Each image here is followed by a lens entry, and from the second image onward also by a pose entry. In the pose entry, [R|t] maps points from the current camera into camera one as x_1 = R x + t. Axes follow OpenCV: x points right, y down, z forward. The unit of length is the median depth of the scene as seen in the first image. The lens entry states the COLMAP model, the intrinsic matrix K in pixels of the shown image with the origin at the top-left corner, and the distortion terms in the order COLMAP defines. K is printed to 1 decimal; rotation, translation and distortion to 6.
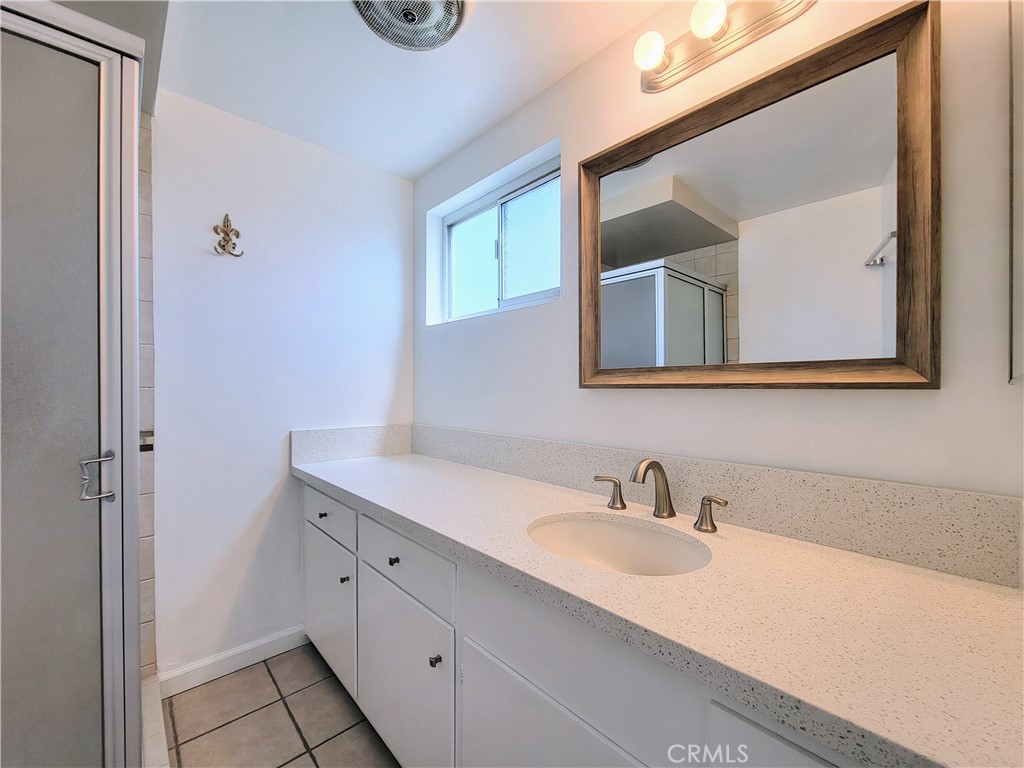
lens RADIAL K [[422.9, 0, 518.9], [0, 422.9, 390.6], [0, 0, 1]] dist [0.006079, -0.002780]
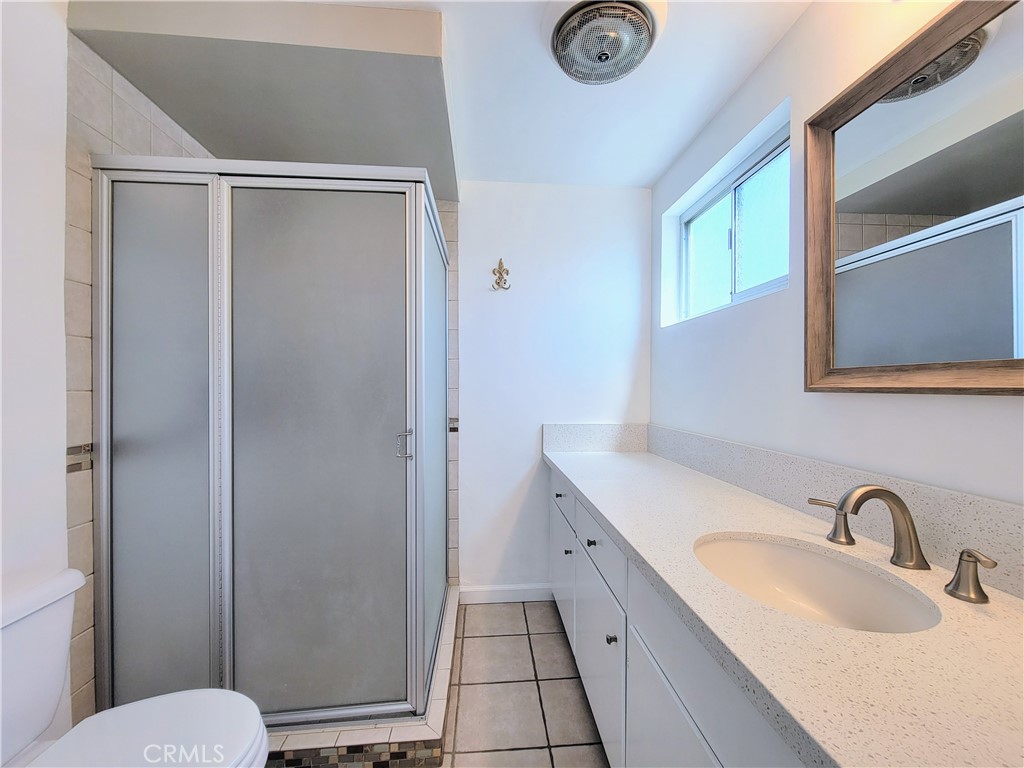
lens RADIAL K [[422.9, 0, 518.9], [0, 422.9, 390.6], [0, 0, 1]] dist [0.006079, -0.002780]
pose [[0.782222, 0.006955, -0.622961, 0.225663], [-0.004746, 0.999975, 0.005205, -0.009785], [0.622981, -0.001115, 0.782236, -0.007395]]
